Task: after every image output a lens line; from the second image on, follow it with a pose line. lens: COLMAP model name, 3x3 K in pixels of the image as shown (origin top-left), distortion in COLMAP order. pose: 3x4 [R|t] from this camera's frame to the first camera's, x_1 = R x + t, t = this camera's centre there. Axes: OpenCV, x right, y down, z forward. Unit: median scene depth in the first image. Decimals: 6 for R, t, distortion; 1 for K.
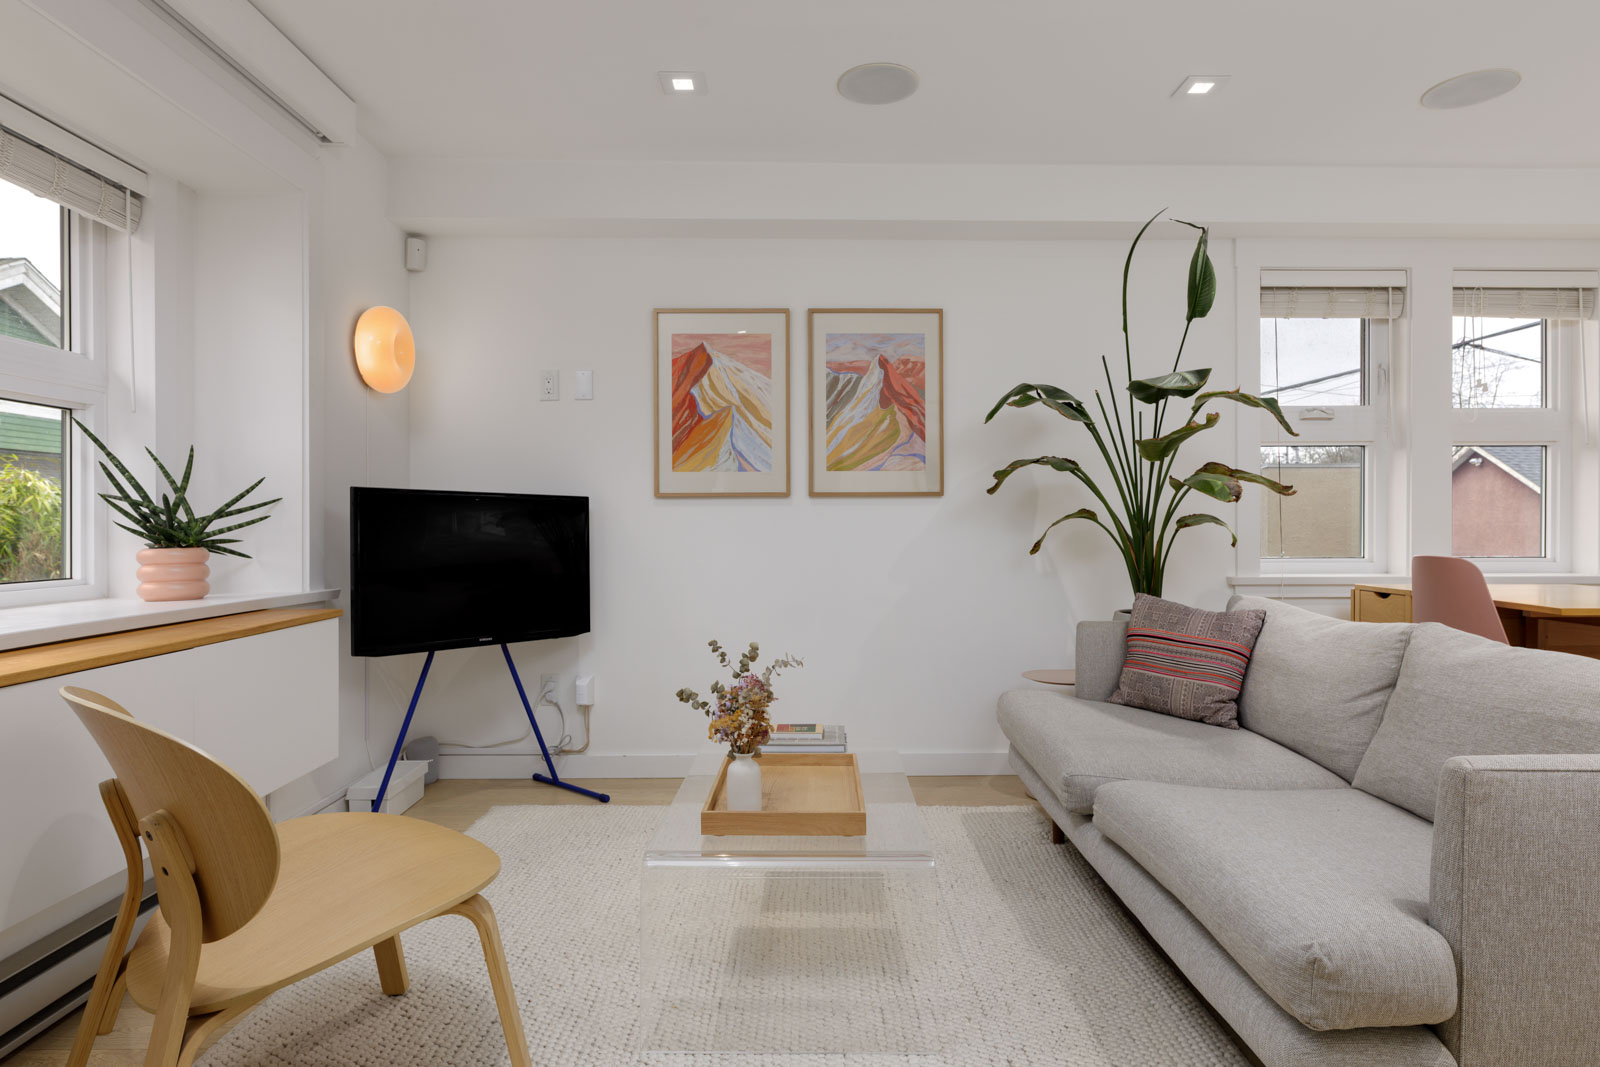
lens RADIAL K [[895.7, 0, 808.4], [0, 895.7, 528.0], [0, 0, 1]] dist [0.005592, -0.002026]
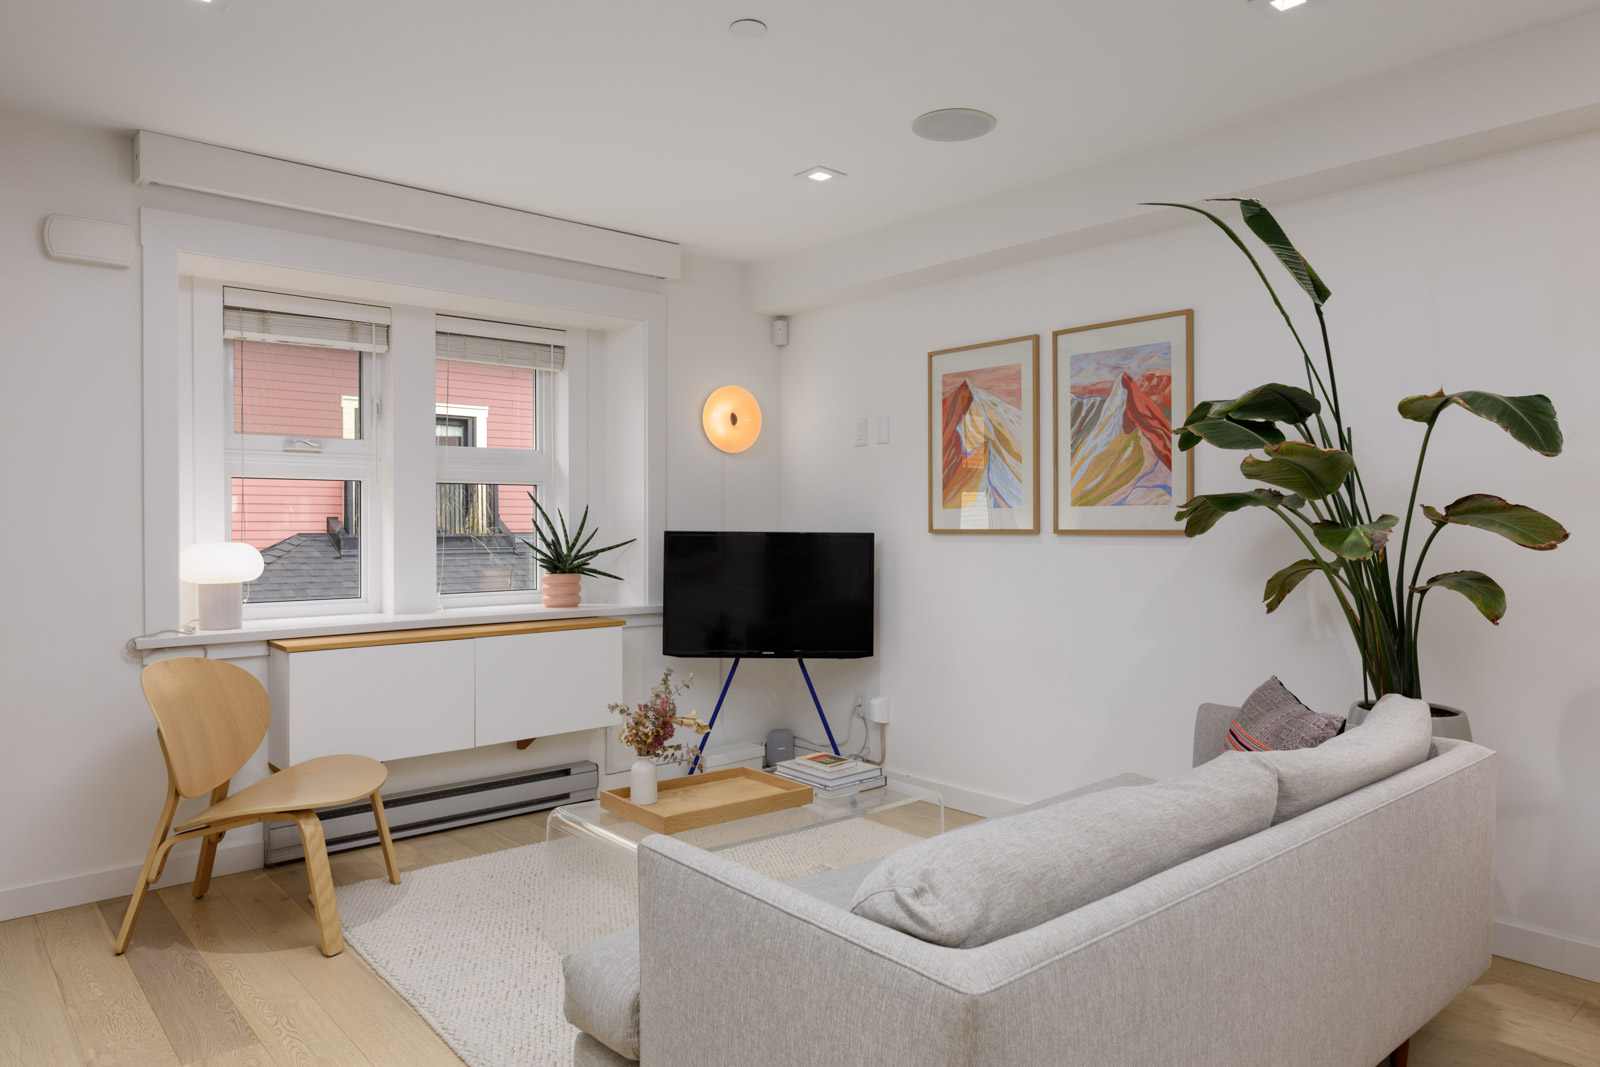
lens RADIAL K [[1033.0, 0, 807.4], [0, 1033.0, 524.7], [0, 0, 1]] dist [0.001542, -0.002557]
pose [[0.649810, 0.003648, -0.760088, 0.648317], [-0.003439, 0.999992, 0.001860, -0.046178], [0.760089, 0.001406, 0.649818, 0.112370]]
